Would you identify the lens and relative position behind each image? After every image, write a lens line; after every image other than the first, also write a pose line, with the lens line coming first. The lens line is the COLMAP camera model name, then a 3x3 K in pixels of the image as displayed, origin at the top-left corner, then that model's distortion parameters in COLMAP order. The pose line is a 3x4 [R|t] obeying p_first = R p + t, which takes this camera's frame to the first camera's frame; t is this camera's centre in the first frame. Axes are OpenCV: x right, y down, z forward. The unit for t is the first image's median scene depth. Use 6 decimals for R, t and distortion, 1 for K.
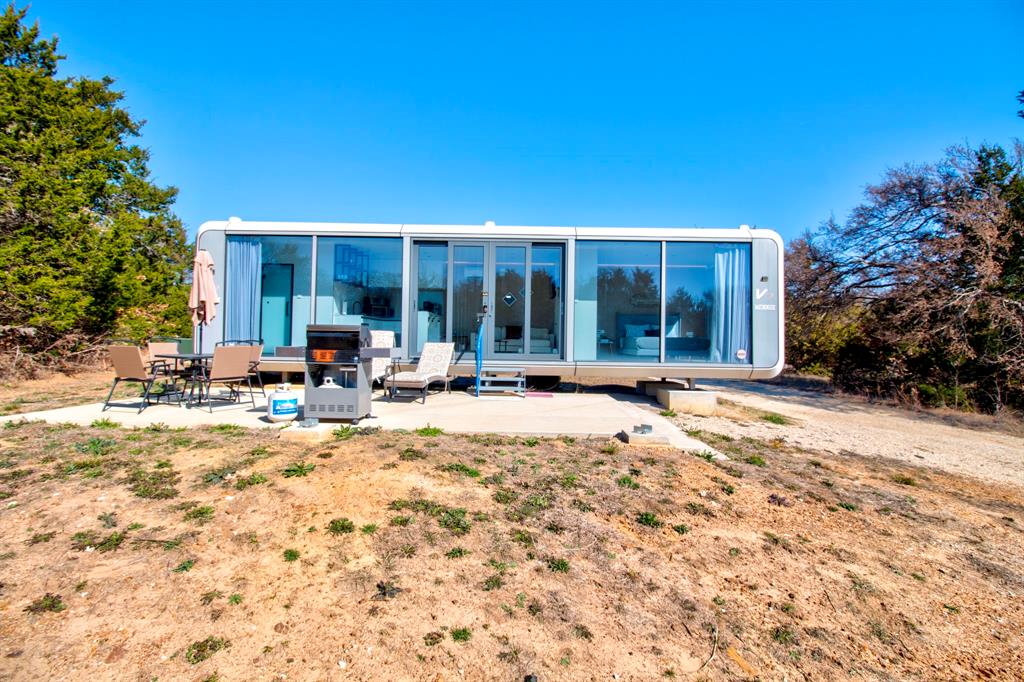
lens RADIAL K [[484.2, 0, 502.6], [0, 484.2, 337.5], [0, 0, 1]] dist [-0.001805, -0.010736]
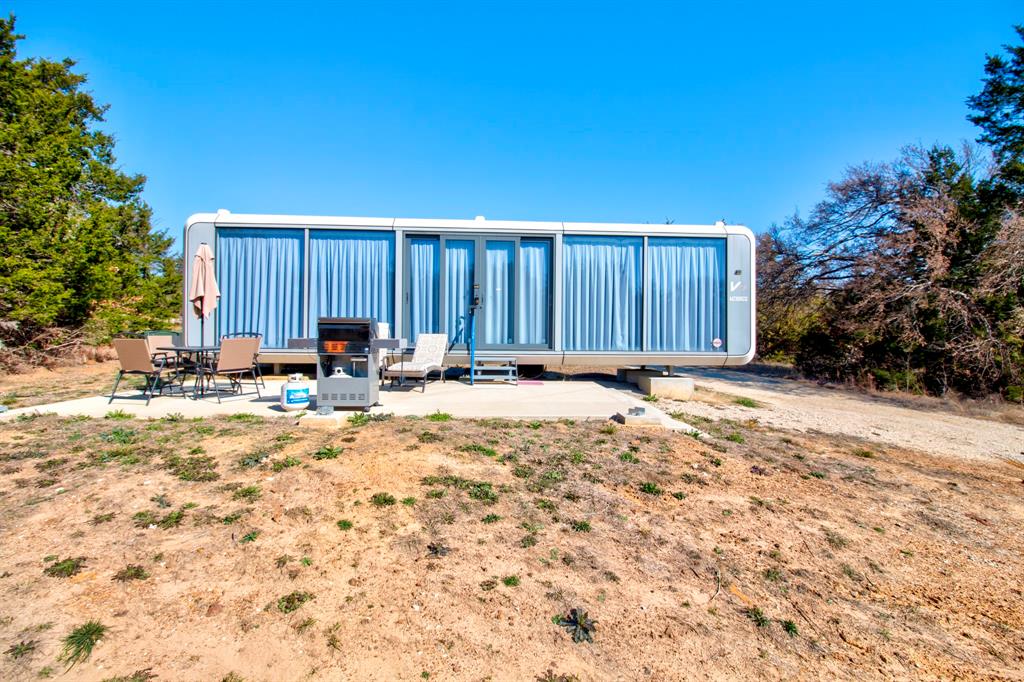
lens RADIAL K [[484.2, 0, 503.5], [0, 484.2, 338.8], [0, 0, 1]] dist [-0.001805, -0.010736]
pose [[0.998166, -0.006895, 0.060136, -0.078029], [0.005556, 0.999733, 0.022412, -0.001491], [-0.060275, -0.022037, 0.997939, -0.074312]]
